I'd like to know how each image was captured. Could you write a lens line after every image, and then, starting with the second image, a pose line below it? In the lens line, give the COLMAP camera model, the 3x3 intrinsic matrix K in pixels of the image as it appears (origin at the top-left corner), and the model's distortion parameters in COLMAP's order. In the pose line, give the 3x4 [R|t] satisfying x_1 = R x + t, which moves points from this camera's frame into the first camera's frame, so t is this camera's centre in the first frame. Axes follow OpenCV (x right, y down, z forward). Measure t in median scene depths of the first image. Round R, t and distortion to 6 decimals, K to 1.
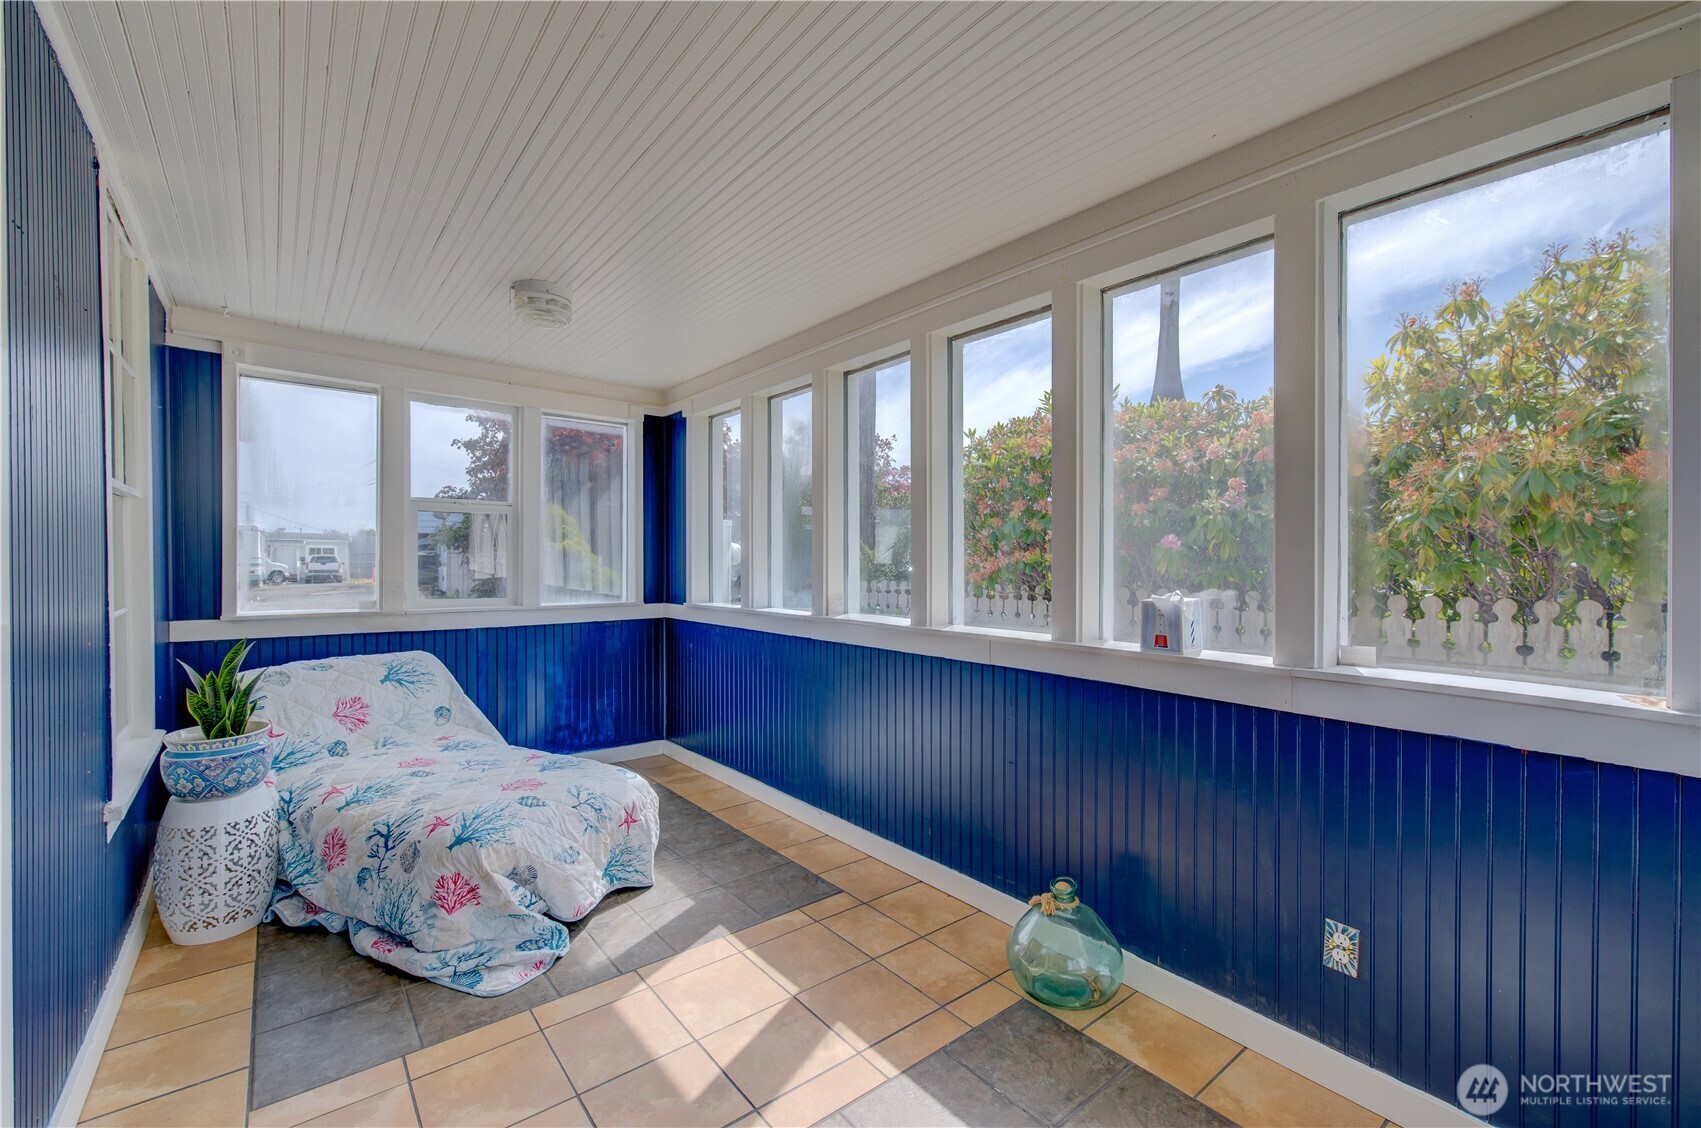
lens RADIAL K [[712.8, 0, 876.8], [0, 712.8, 555.7], [0, 0, 1]] dist [-0.013361, 0.000034]
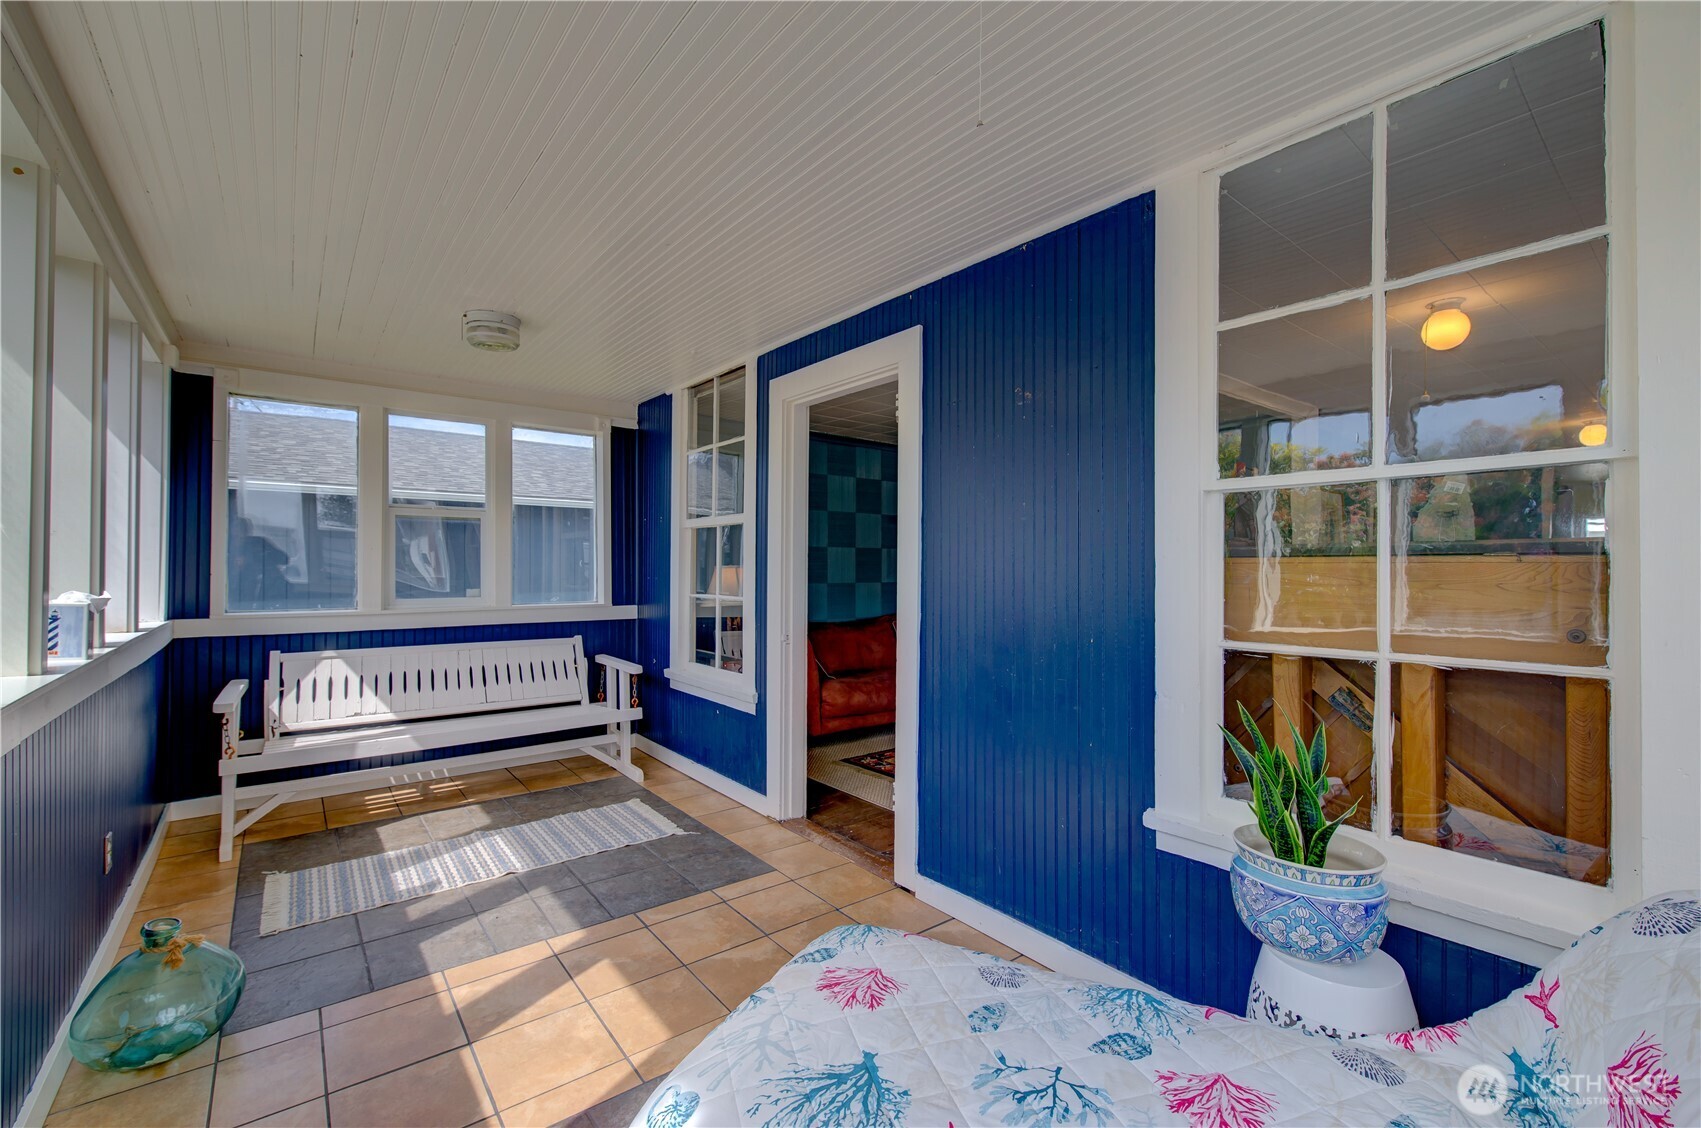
lens RADIAL K [[735.5, 0, 867.6], [0, 735.5, 565.6], [0, 0, 1]] dist [0.010944, 0.000004]
pose [[-0.999808, -0.011796, 0.015650, -0.510855], [-0.011859, 0.999922, -0.003916, 0.001275], [-0.015603, -0.004101, -0.999870, 1.564428]]
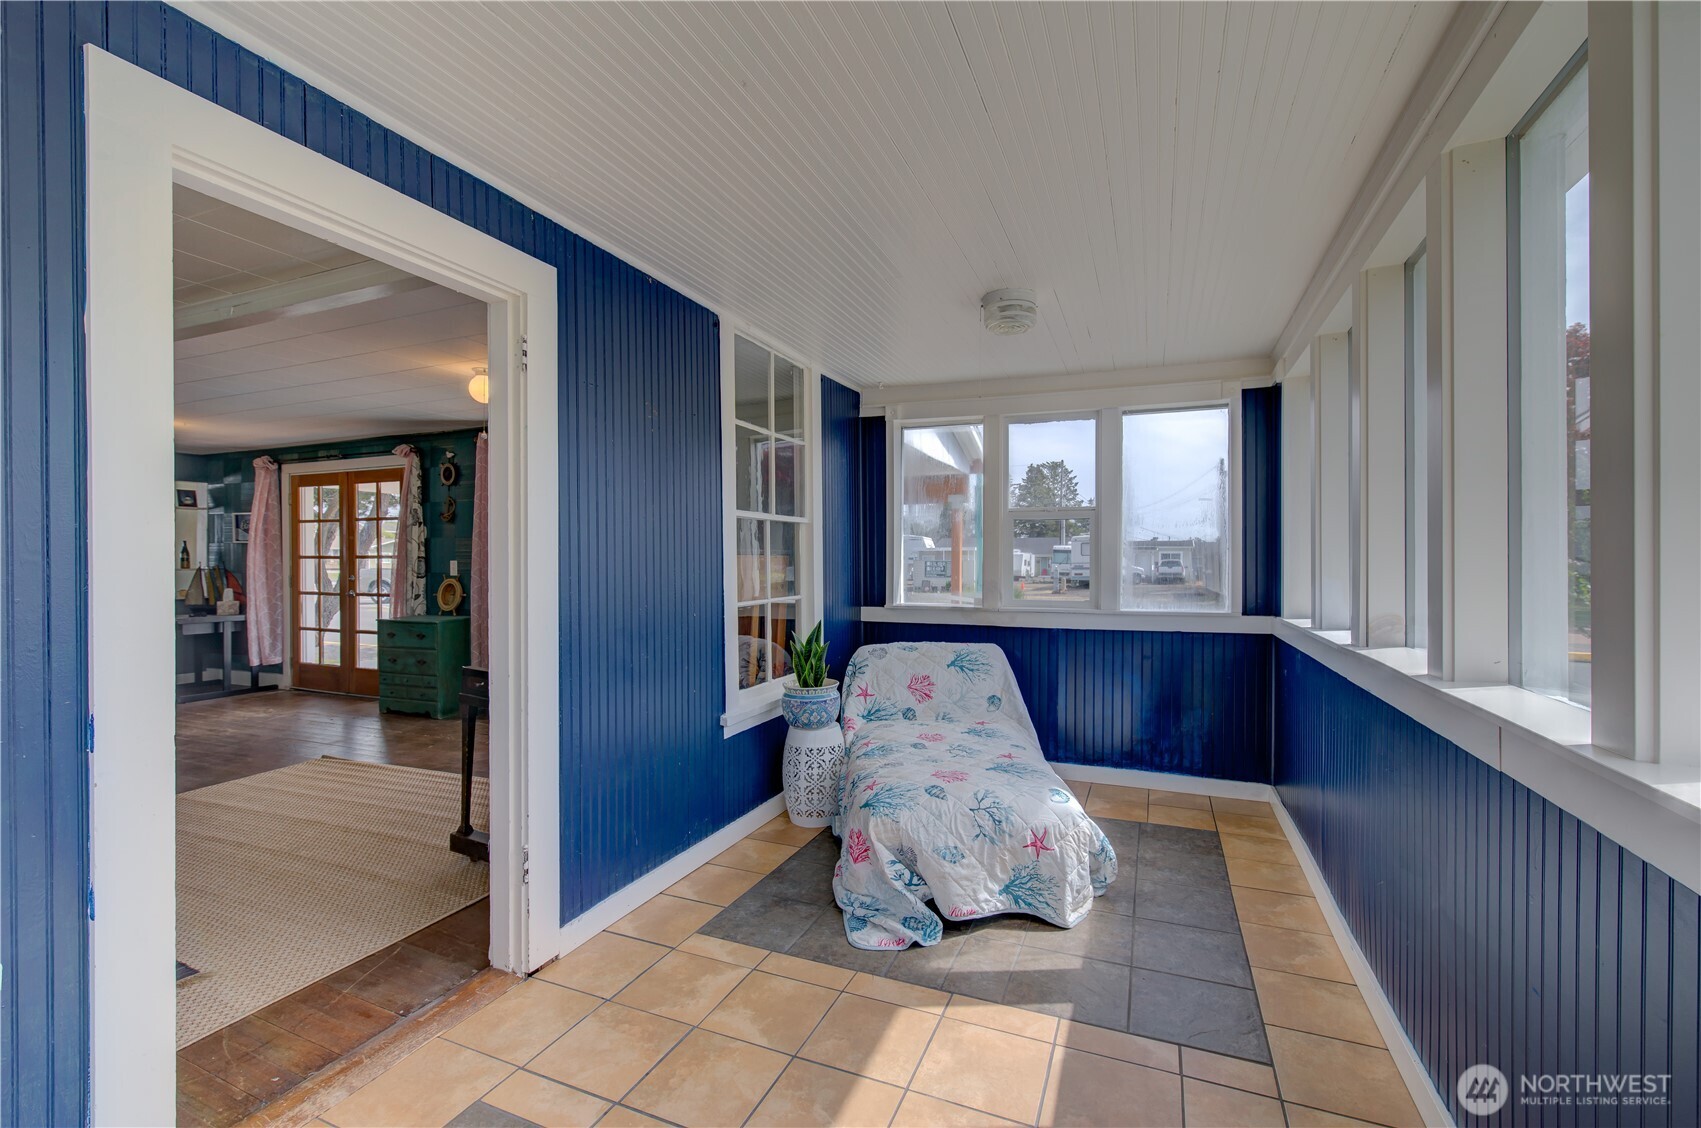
lens RADIAL K [[719.3, 0, 852.3], [0, 719.3, 568.5], [0, 0, 1]] dist [-0.002673, 0.000005]
pose [[0.455958, 0.002820, -0.889997, 0.390834], [0.008573, 0.999935, 0.007560, 0.002989], [0.889960, -0.011077, 0.455904, 0.378672]]
